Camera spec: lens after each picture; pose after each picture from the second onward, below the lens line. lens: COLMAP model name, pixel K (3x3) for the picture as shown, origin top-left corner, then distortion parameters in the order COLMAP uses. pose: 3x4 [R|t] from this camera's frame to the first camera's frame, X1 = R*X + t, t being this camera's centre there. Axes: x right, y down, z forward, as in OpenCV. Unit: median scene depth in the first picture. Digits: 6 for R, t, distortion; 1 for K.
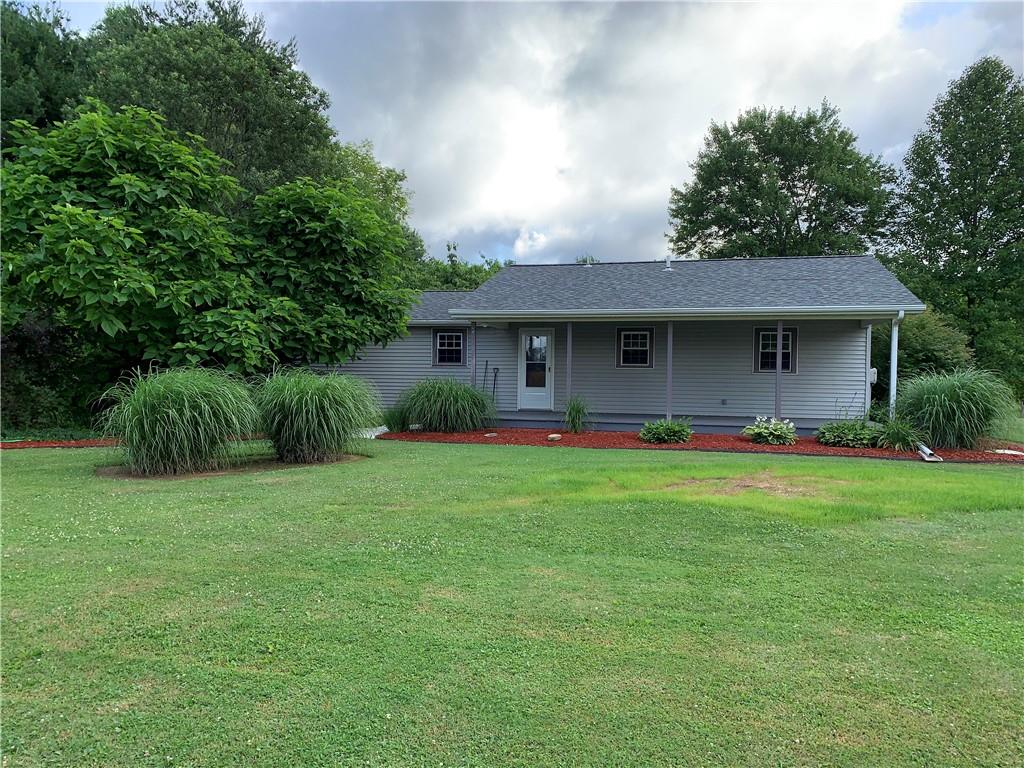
lens RADIAL K [[771.0, 0, 512.7], [0, 771.0, 384.0], [0, 0, 1]] dist [0.003945, -0.005853]
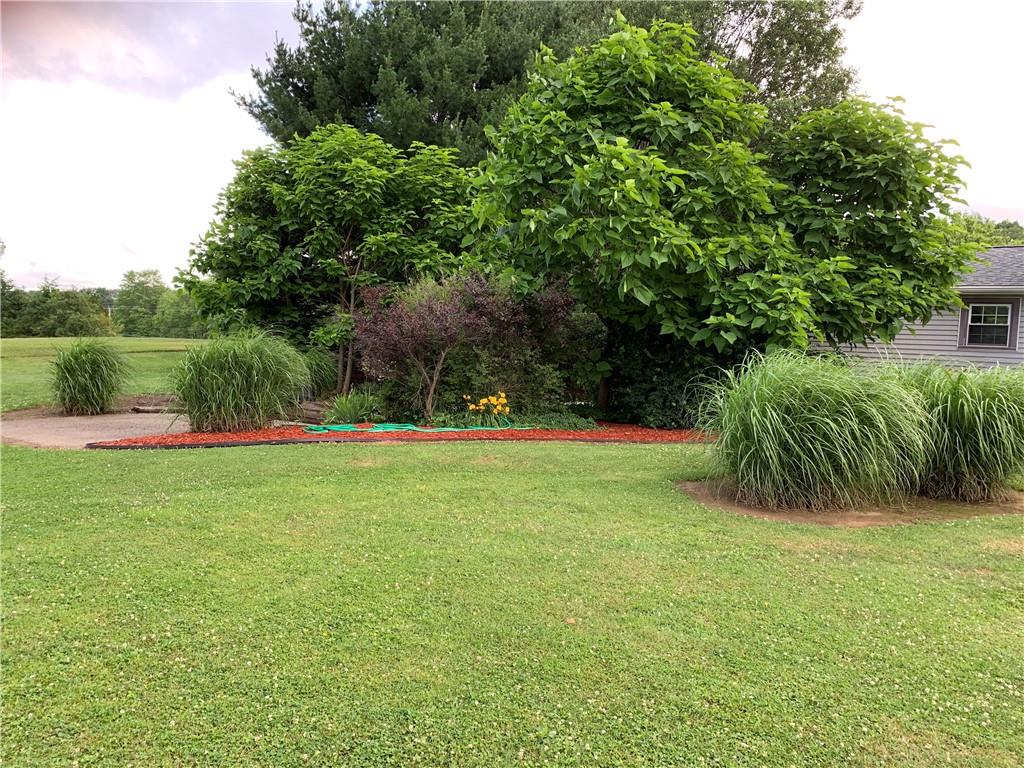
lens RADIAL K [[771.0, 0, 512.9], [0, 771.0, 384.3], [0, 0, 1]] dist [0.003945, -0.005853]
pose [[0.922772, 0.045183, -0.382689, -0.310551], [-0.030554, 0.998554, 0.044221, -0.012335], [0.384134, -0.029113, 0.922818, 0.193274]]
